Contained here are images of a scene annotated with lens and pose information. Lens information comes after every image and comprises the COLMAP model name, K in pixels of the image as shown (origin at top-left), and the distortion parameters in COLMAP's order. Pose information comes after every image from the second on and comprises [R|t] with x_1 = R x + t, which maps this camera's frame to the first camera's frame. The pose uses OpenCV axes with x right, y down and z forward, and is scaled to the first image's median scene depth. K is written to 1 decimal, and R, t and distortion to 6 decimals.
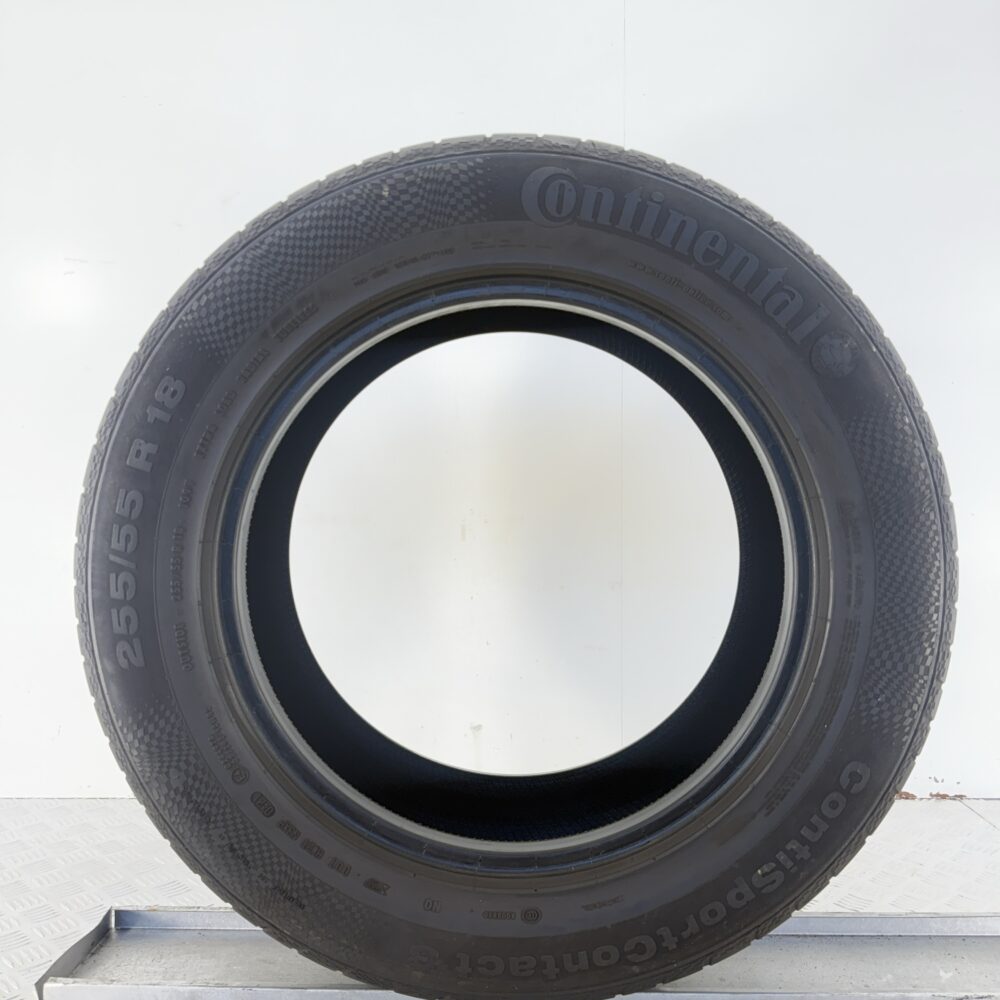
lens RADIAL K [[958.5, 0, 500.0], [0, 958.5, 500.0], [0, 0, 1]] dist [0.170335, -0.462988]
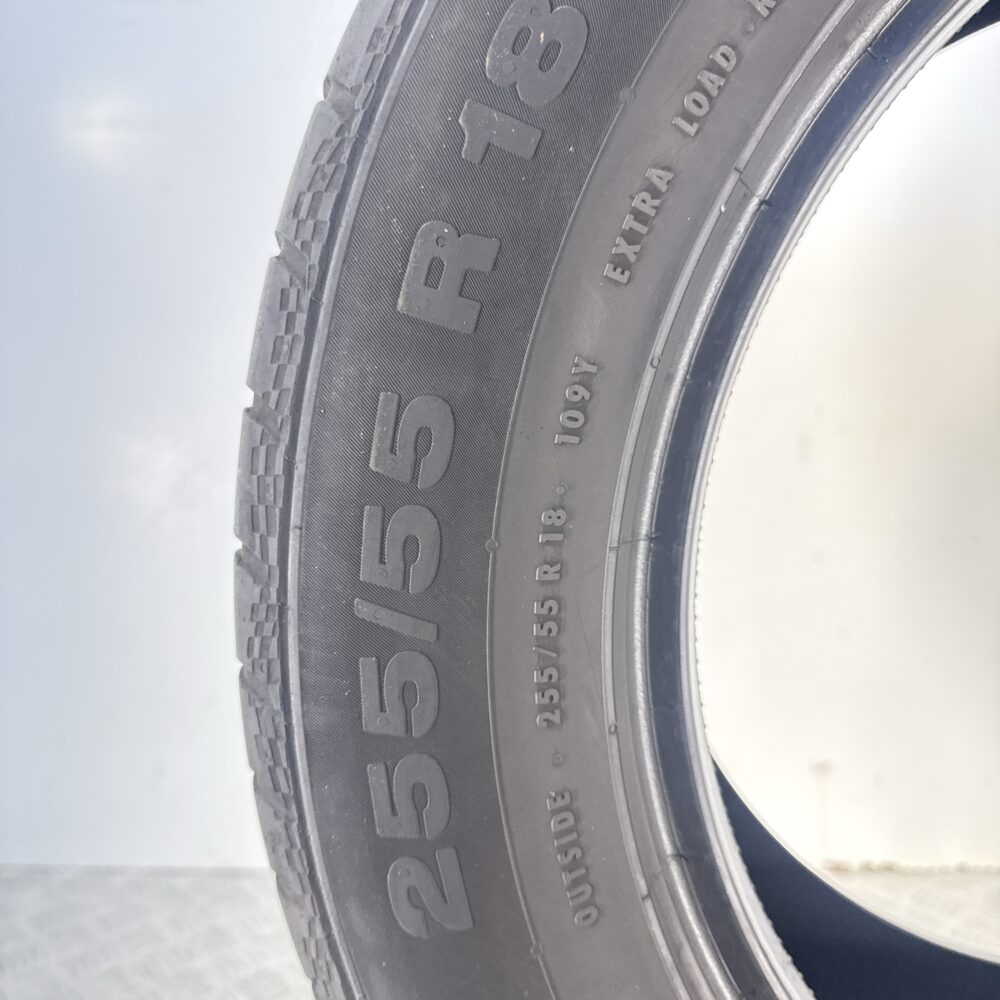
lens RADIAL K [[958.5, 0, 500.0], [0, 958.5, 500.0], [0, 0, 1]] dist [0.170335, -0.462988]
pose [[0.997988, -0.024240, -0.058591, -0.333099], [0.030822, 0.992981, 0.114184, -0.011201], [0.055412, -0.115760, 0.991730, 0.690295]]
